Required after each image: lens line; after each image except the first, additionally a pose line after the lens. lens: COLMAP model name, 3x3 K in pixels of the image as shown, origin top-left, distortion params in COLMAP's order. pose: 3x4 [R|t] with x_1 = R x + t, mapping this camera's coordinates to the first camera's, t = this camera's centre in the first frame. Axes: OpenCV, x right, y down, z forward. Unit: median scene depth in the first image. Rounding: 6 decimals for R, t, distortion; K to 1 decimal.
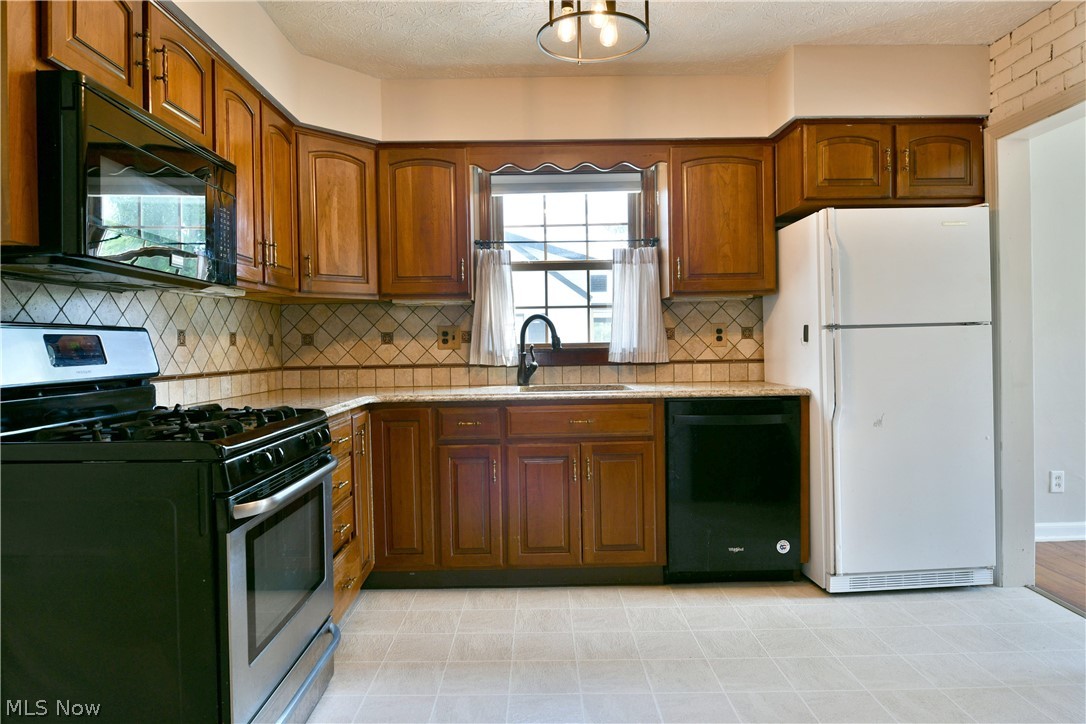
lens RADIAL K [[656.0, 0, 541.1], [0, 656.0, 357.0], [0, 0, 1]] dist [-0.003410, -0.003465]
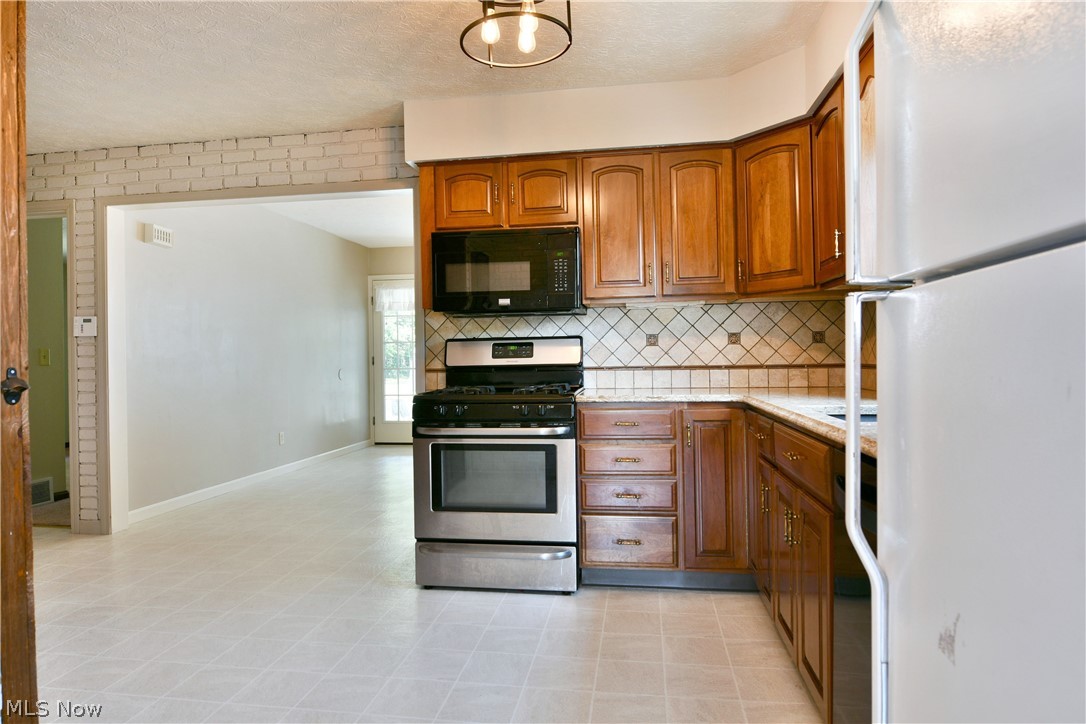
lens RADIAL K [[656.0, 0, 541.1], [0, 656.0, 357.0], [0, 0, 1]] dist [-0.003410, -0.003465]
pose [[-0.151796, 0.016889, -0.988268, 0.844301], [-0.000132, 0.999854, 0.017107, -0.016061], [0.988412, 0.002728, -0.151772, 0.939775]]
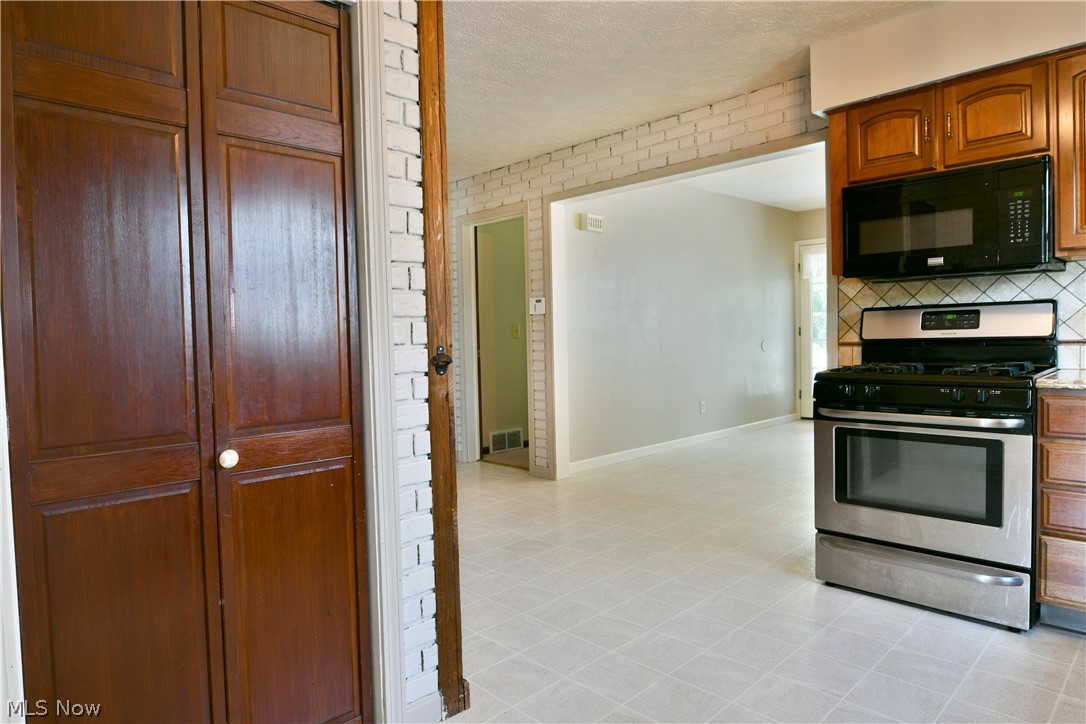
lens RADIAL K [[655.1, 0, 552.1], [0, 655.1, 357.0], [0, 0, 1]] dist [-0.012171, -0.002476]
pose [[-0.712544, 0.056344, -0.699362, 0.768379], [0.022286, 0.998085, 0.057704, -0.022690], [0.701274, 0.025531, -0.712435, 0.989064]]
